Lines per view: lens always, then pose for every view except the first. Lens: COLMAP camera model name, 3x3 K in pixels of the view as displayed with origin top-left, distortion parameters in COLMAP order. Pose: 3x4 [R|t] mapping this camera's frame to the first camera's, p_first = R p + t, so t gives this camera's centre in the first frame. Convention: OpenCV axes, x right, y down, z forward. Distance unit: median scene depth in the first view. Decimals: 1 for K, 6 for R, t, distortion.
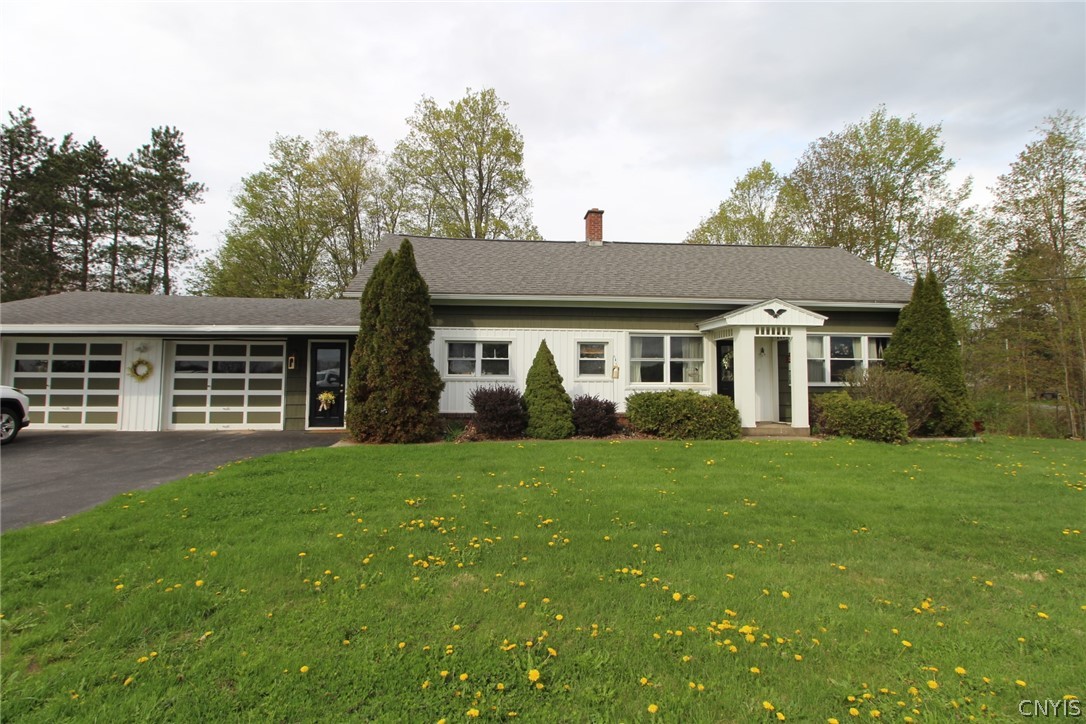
lens RADIAL K [[495.7, 0, 548.3], [0, 495.7, 344.0], [0, 0, 1]] dist [-0.000681, -0.012189]
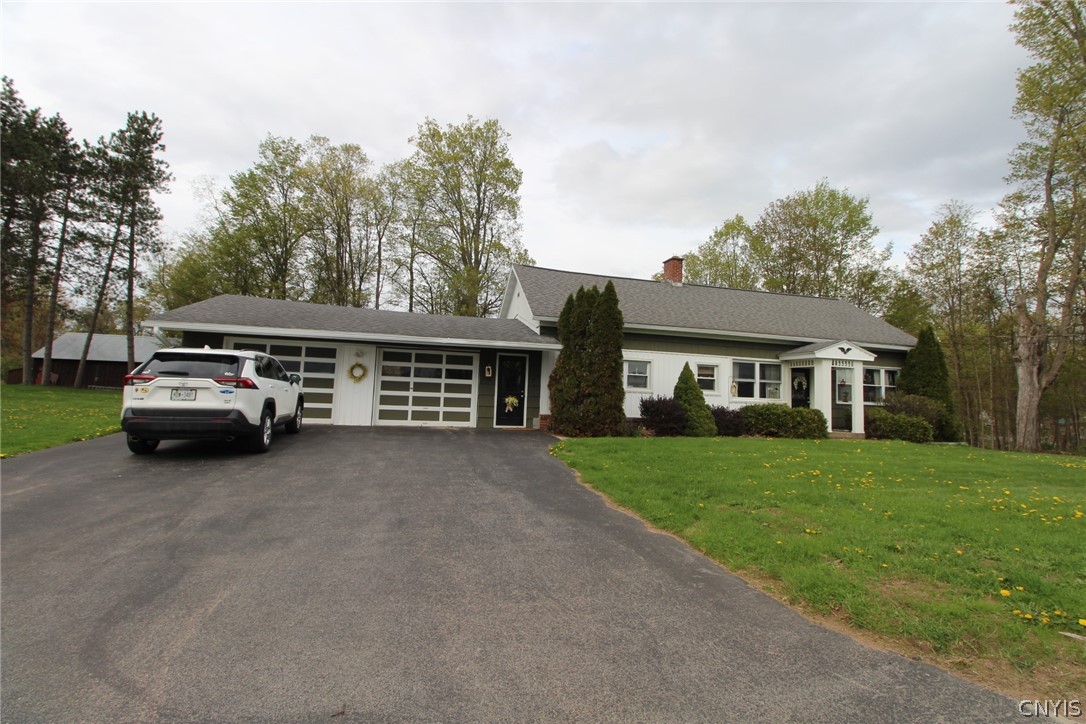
lens RADIAL K [[495.7, 0, 545.9], [0, 495.7, 343.6], [0, 0, 1]] dist [-0.000681, -0.012189]
pose [[0.983397, 0.052067, 0.173838, -0.541755], [-0.046638, 0.998293, -0.035169, 0.005477], [-0.175372, 0.026478, 0.984146, -0.200845]]
